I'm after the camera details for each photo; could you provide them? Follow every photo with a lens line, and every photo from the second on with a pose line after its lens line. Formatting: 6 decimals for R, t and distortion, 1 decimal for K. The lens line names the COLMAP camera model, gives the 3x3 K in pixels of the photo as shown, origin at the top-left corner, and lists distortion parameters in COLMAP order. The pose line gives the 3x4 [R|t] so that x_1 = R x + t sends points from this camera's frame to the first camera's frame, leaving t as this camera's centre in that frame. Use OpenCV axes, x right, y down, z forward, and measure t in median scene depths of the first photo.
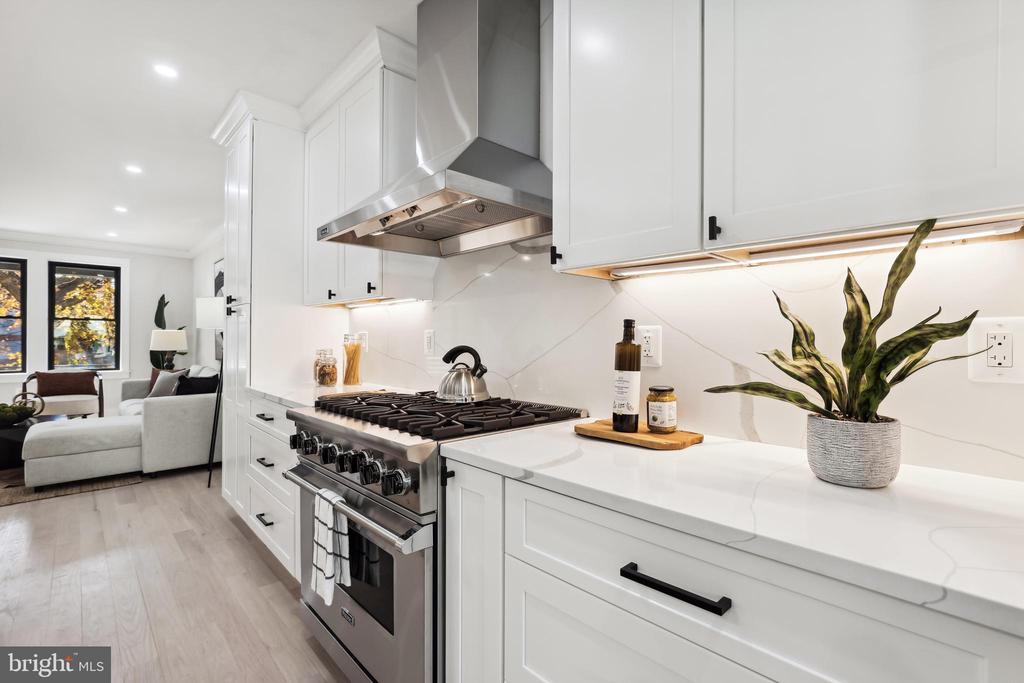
lens RADIAL K [[476.3, 0, 515.7], [0, 476.3, 338.7], [0, 0, 1]] dist [-0.009434, 0.000484]
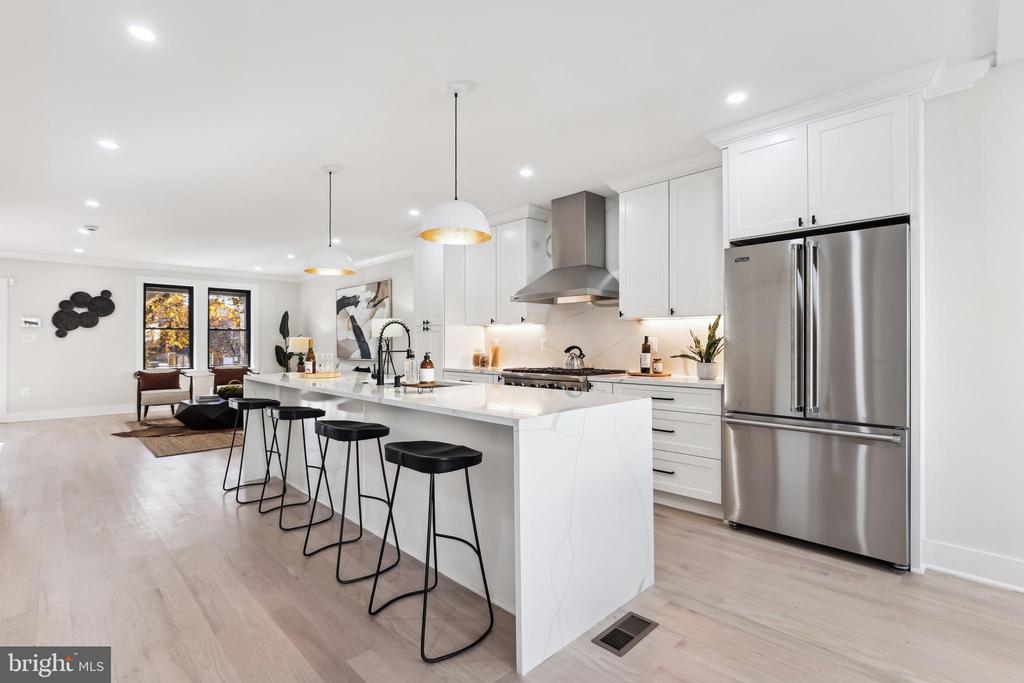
lens RADIAL K [[476.3, 0, 515.7], [0, 476.3, 338.7], [0, 0, 1]] dist [-0.009434, 0.000484]
pose [[0.999723, -0.003951, 0.023194, -0.468968], [0.004166, 0.999949, -0.009210, 0.000022], [-0.023157, 0.009304, 0.999689, -1.416967]]
